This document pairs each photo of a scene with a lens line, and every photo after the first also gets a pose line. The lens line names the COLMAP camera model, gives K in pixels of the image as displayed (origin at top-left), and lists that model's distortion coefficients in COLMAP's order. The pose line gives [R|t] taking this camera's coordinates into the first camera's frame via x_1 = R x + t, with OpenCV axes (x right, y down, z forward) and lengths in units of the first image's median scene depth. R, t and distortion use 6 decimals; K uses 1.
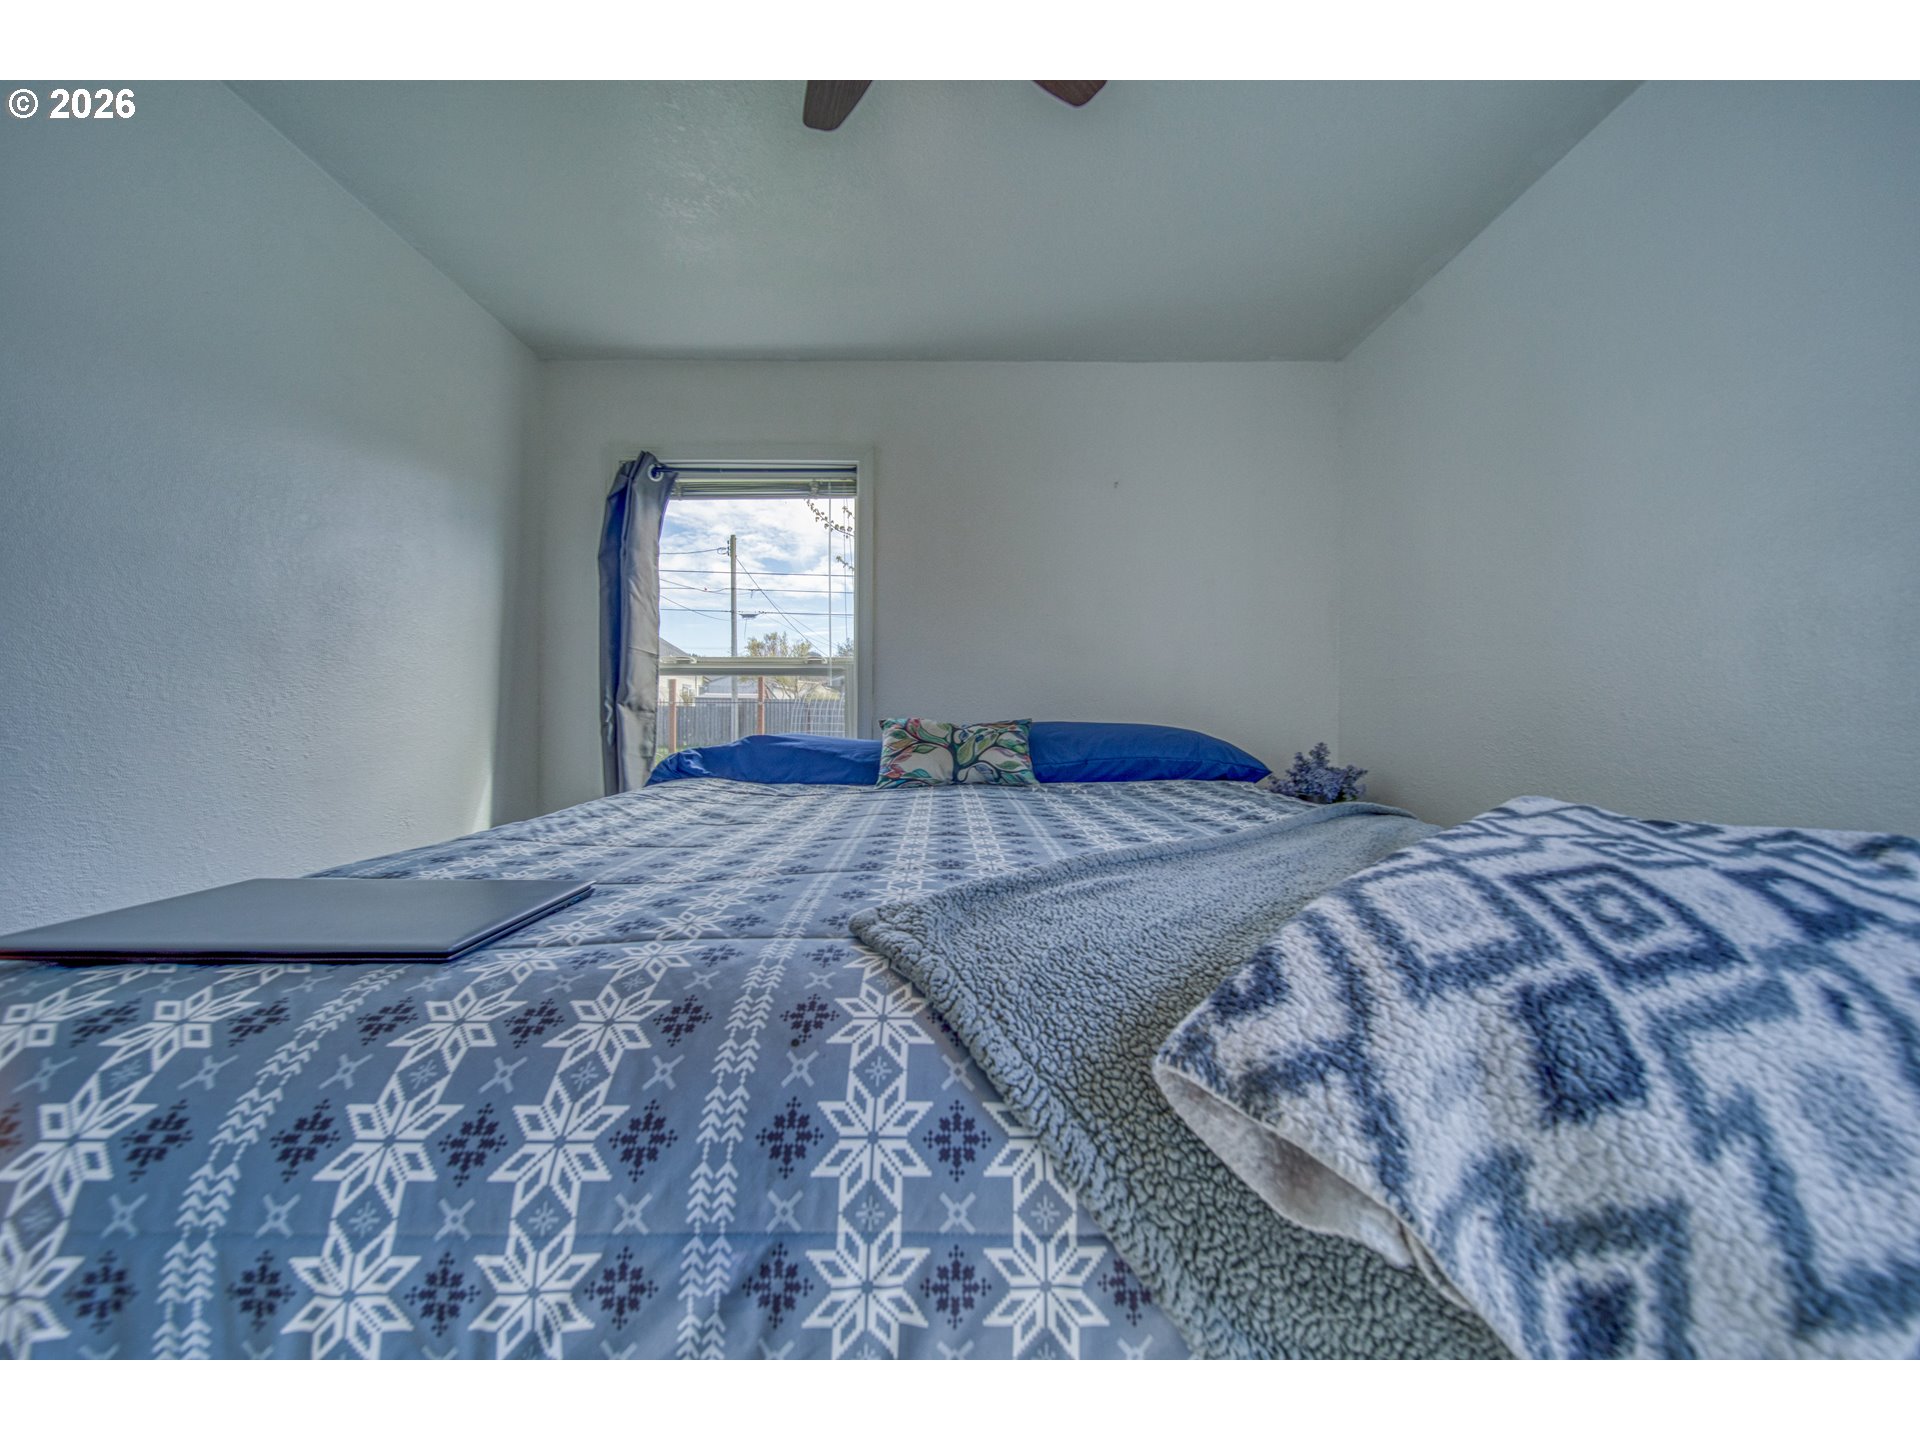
lens RADIAL K [[673.5, 0, 957.7], [0, 673.5, 724.5], [0, 0, 1]] dist [-0.000781, -0.001062]
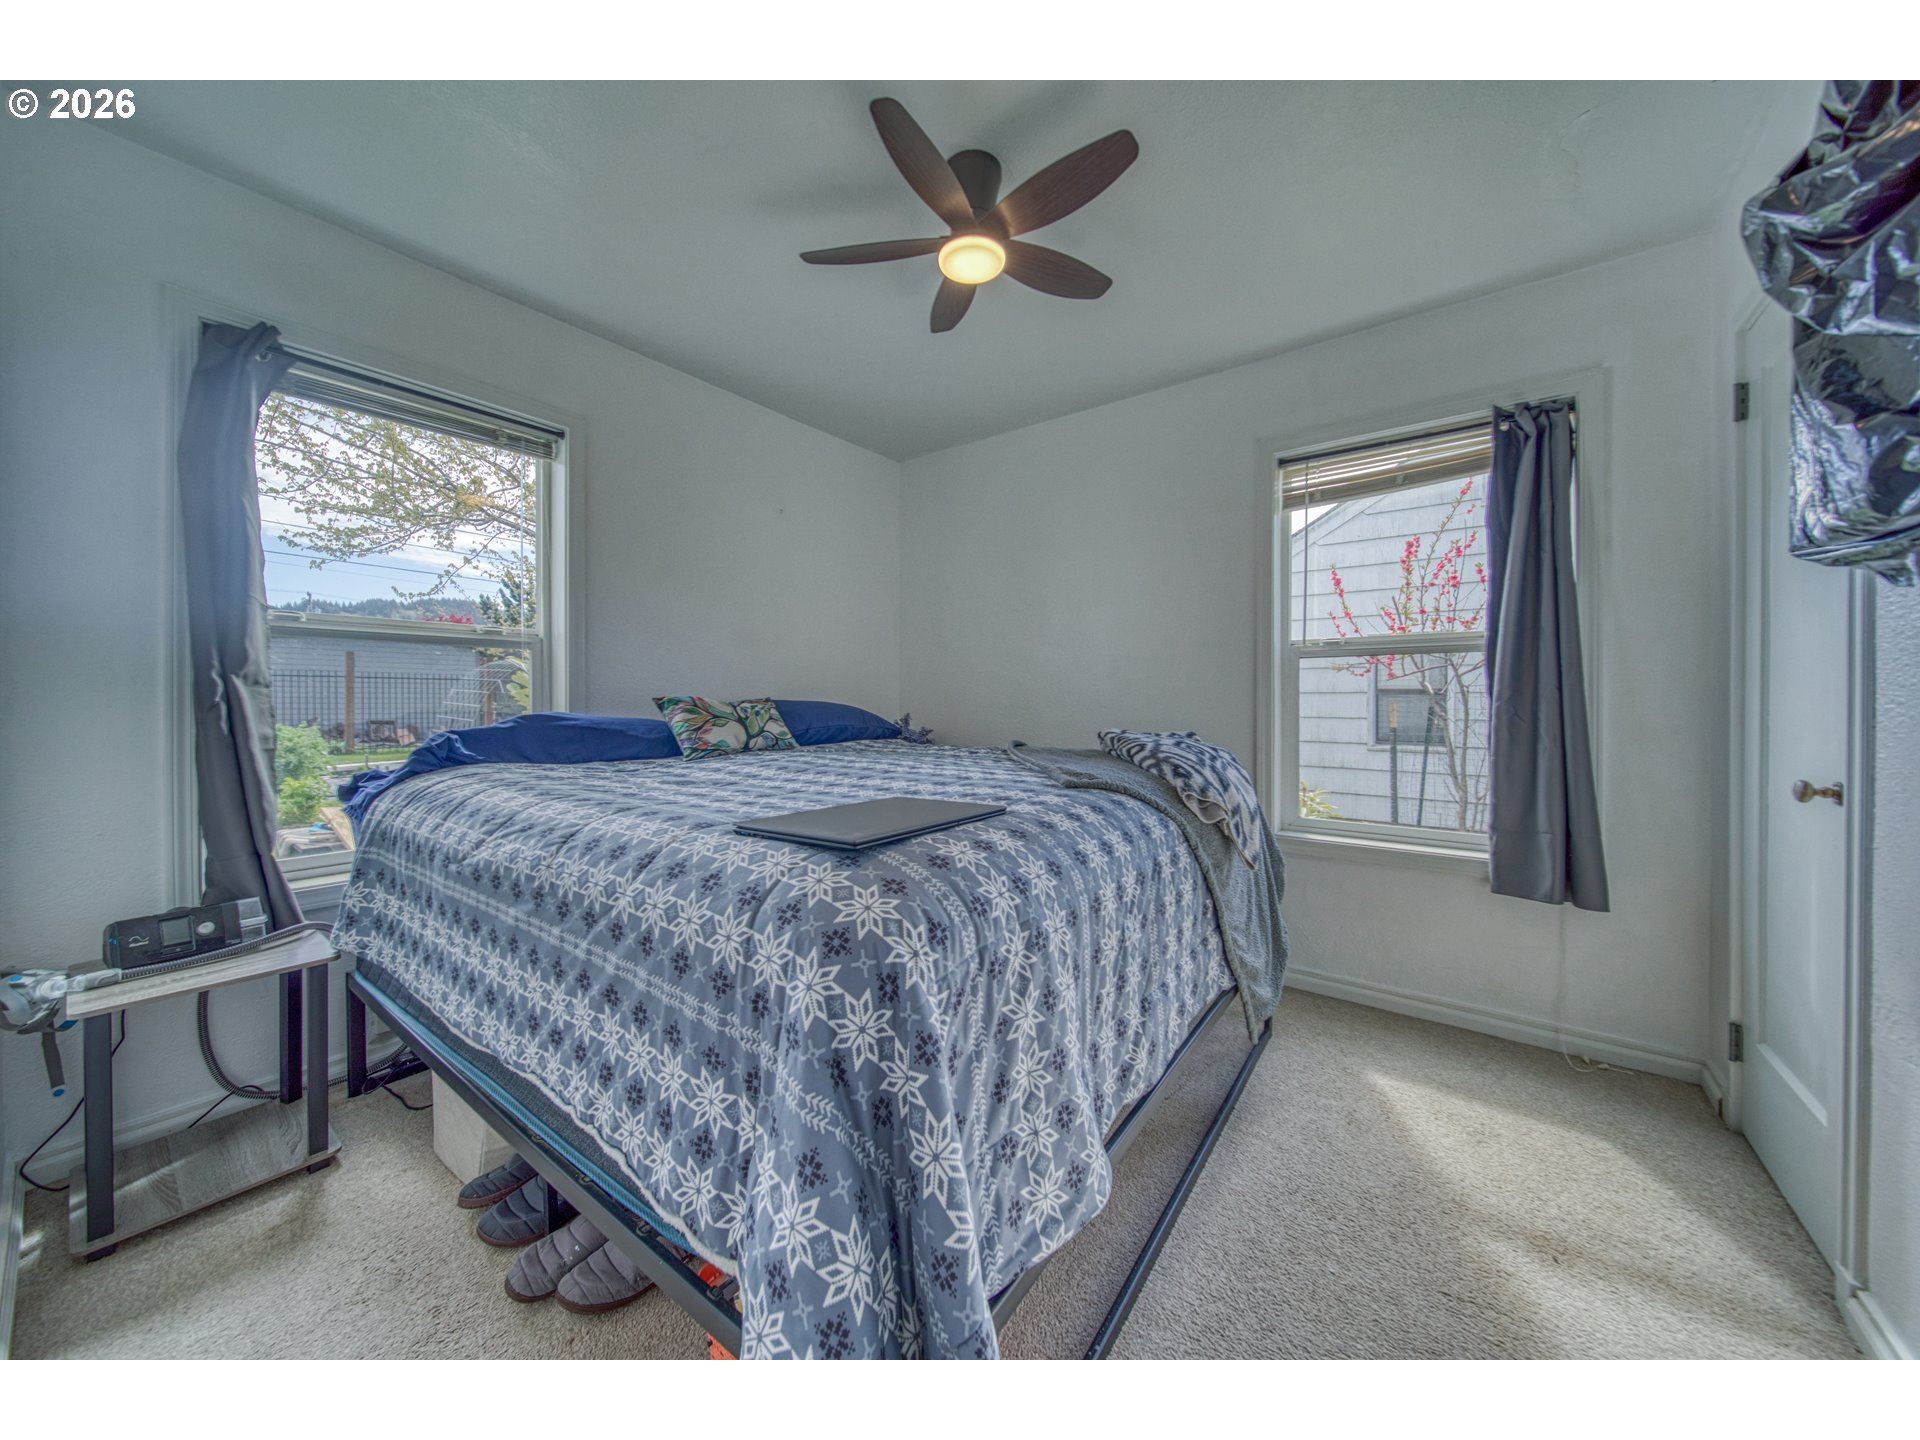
lens RADIAL K [[673.5, 0, 954.8], [0, 673.5, 704.5], [0, 0, 1]] dist [-0.000781, -0.001062]
pose [[0.597166, -0.007670, 0.802081, -0.645953], [0.007698, 0.999963, 0.003831, 0.002926], [-0.802081, 0.003886, 0.597203, -0.012939]]
